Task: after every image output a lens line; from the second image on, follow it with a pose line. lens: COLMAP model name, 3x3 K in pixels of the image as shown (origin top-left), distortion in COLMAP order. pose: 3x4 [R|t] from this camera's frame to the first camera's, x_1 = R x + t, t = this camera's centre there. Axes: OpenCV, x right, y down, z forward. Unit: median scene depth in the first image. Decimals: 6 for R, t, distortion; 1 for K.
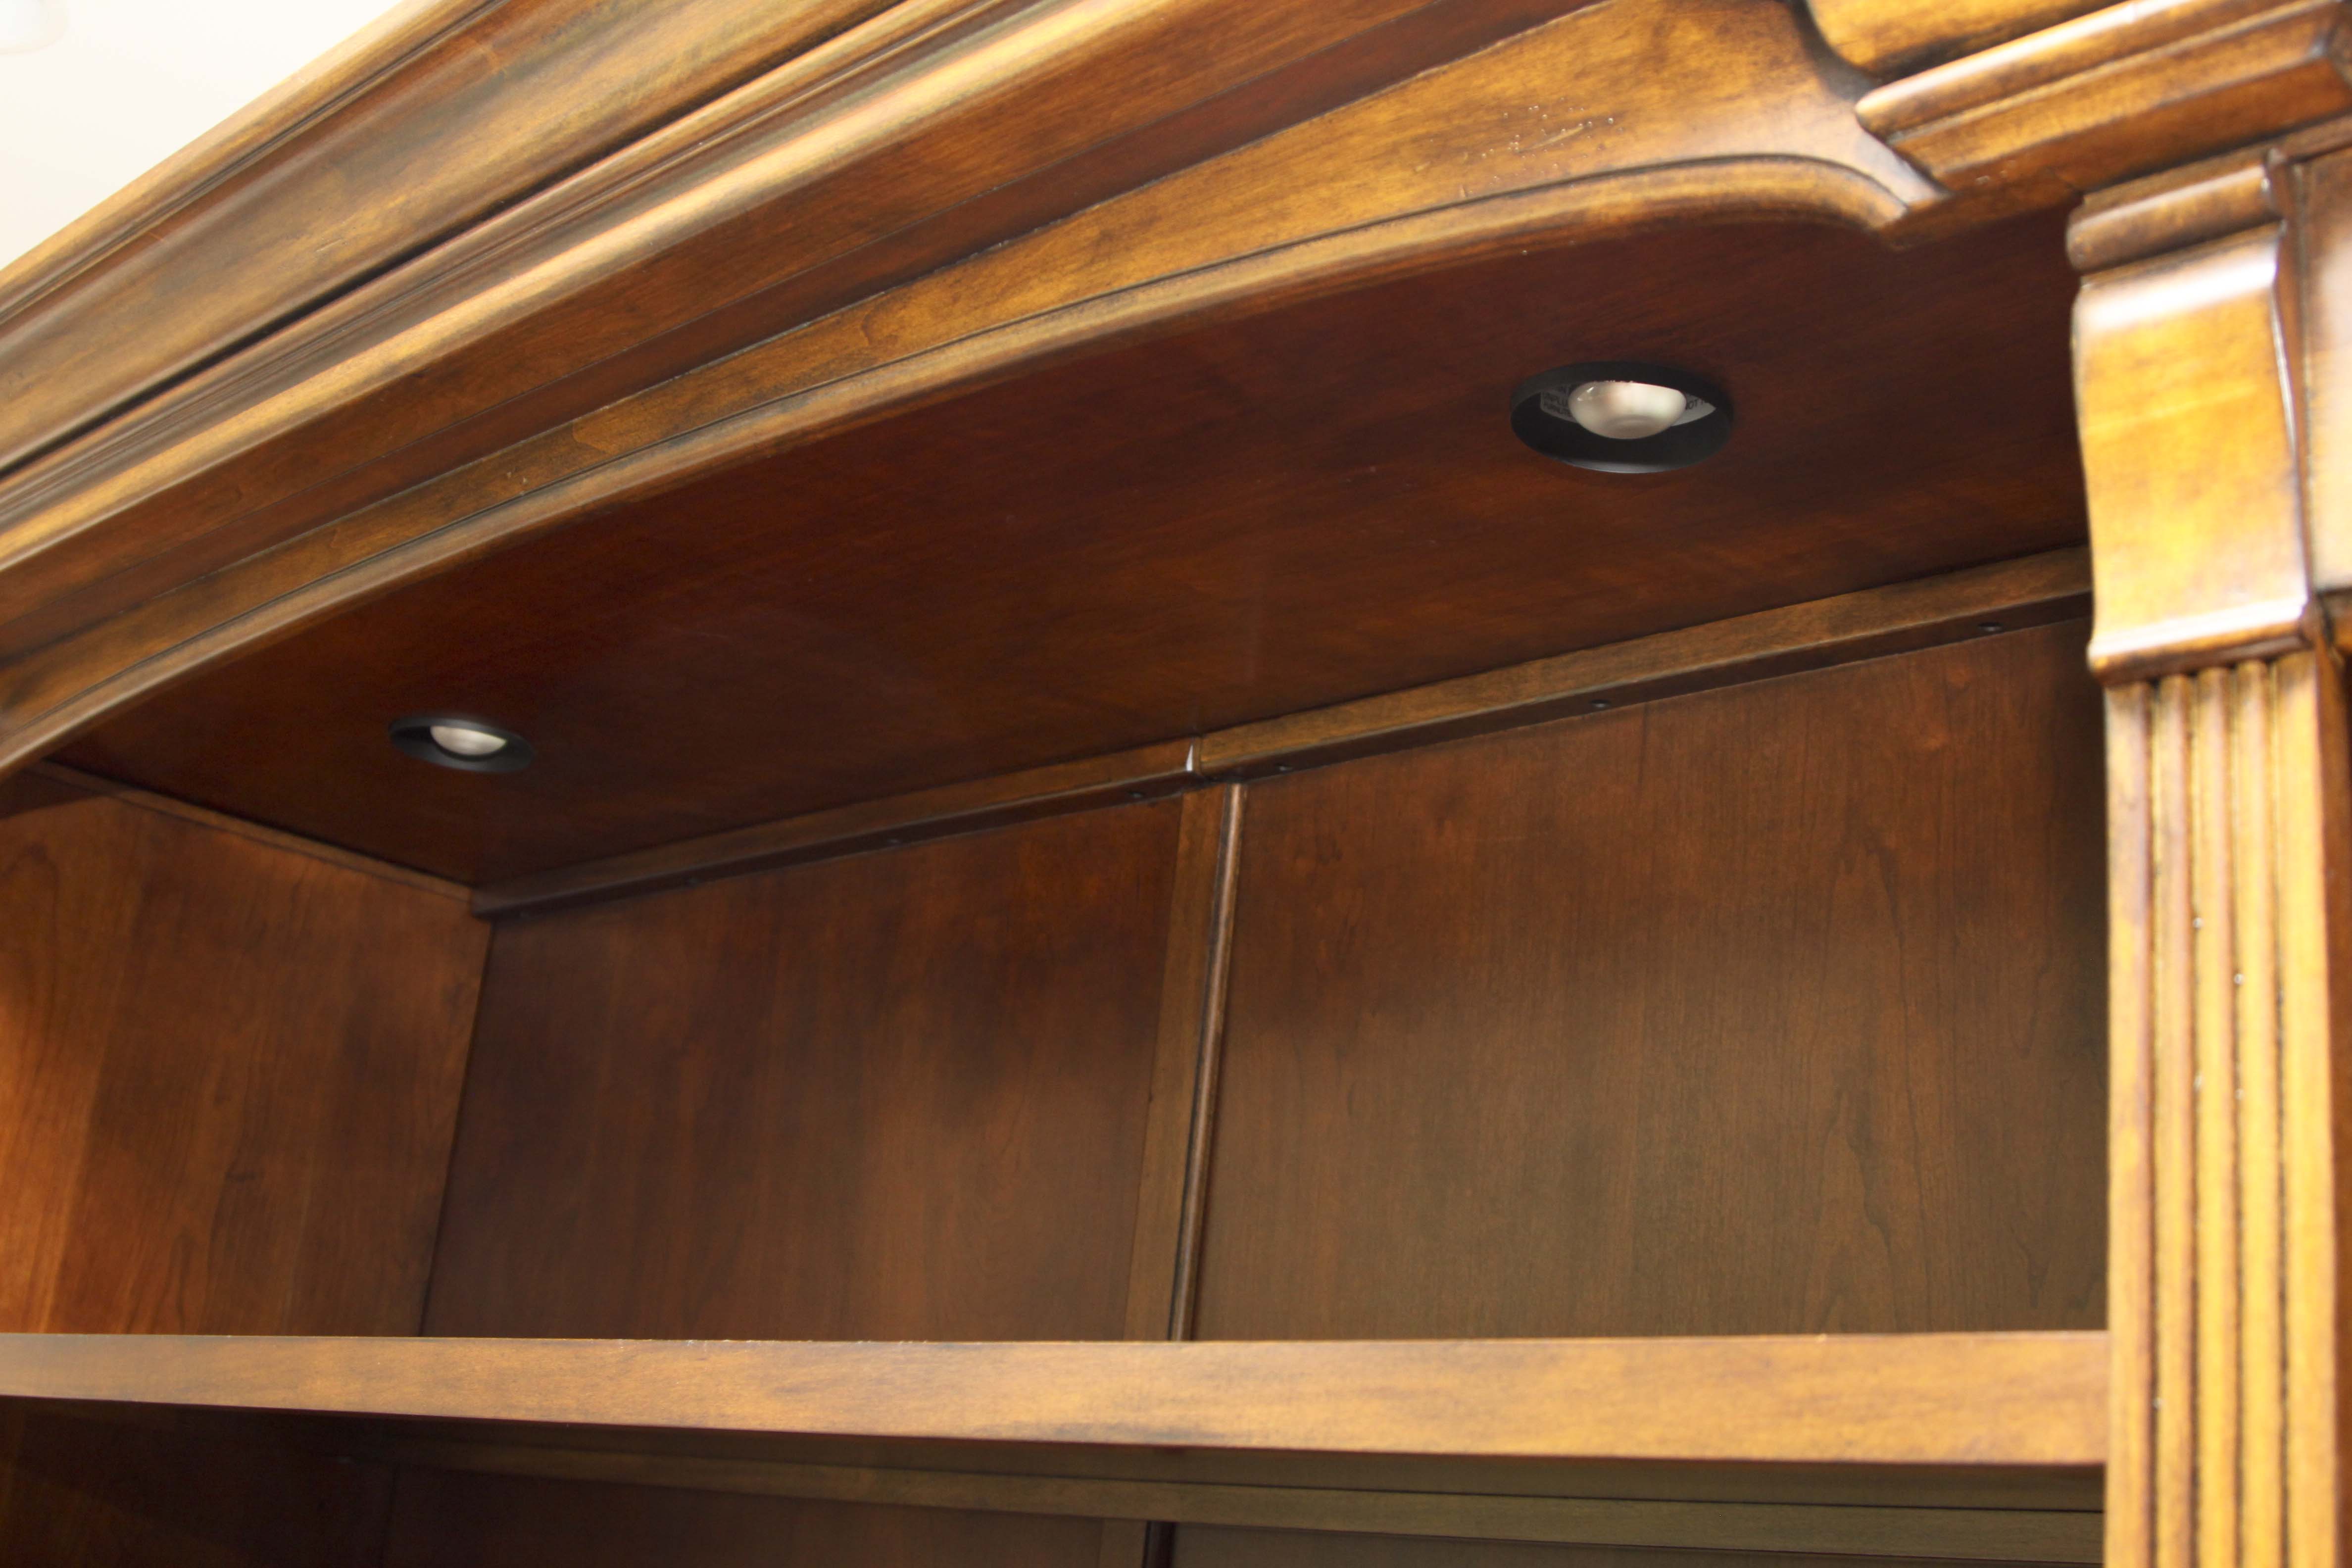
lens RADIAL K [[2767.4, 0, 1219.5], [0, 2767.4, 784.1], [0, 0, 1]] dist [-0.101545, 0.059658]
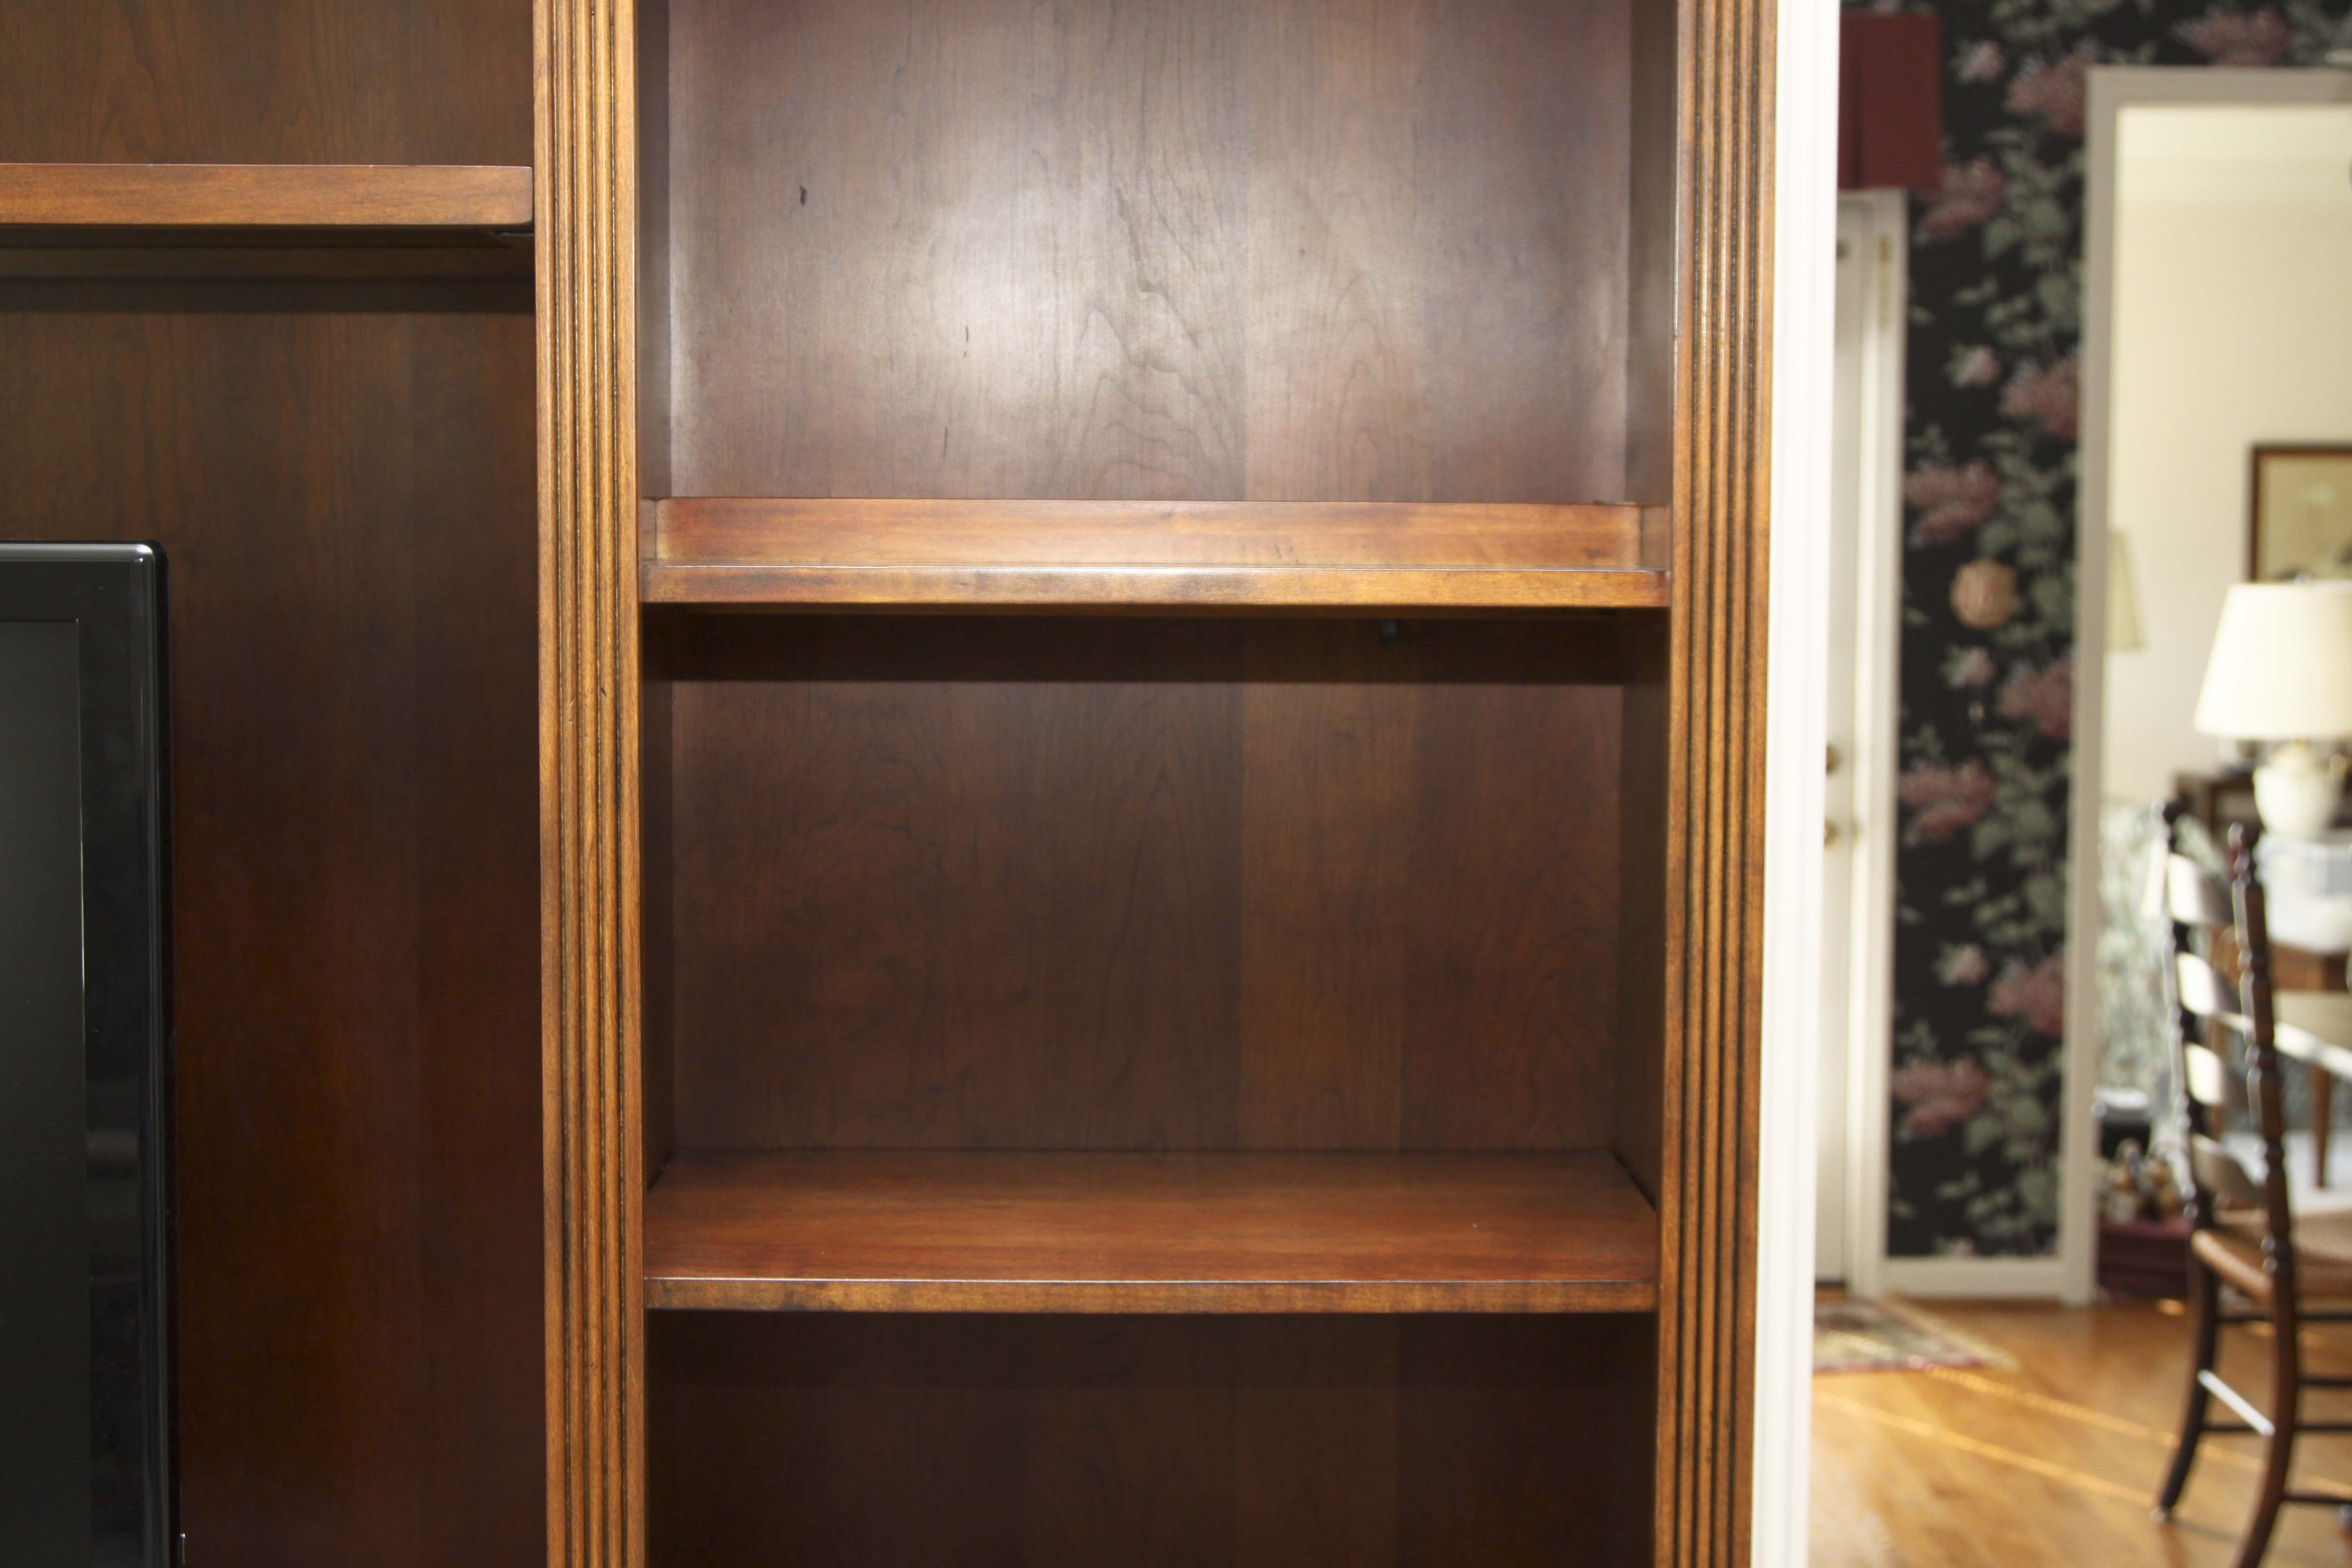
lens RADIAL K [[3427.0, 0, 1212.7], [0, 3427.0, 777.4], [0, 0, 1]] dist [-0.039579, 0.098620]
pose [[0.701921, -0.143507, 0.697647, -1.228943], [-0.151197, 0.927147, 0.342839, -0.358947], [-0.696021, -0.346128, 0.629086, -1.253965]]
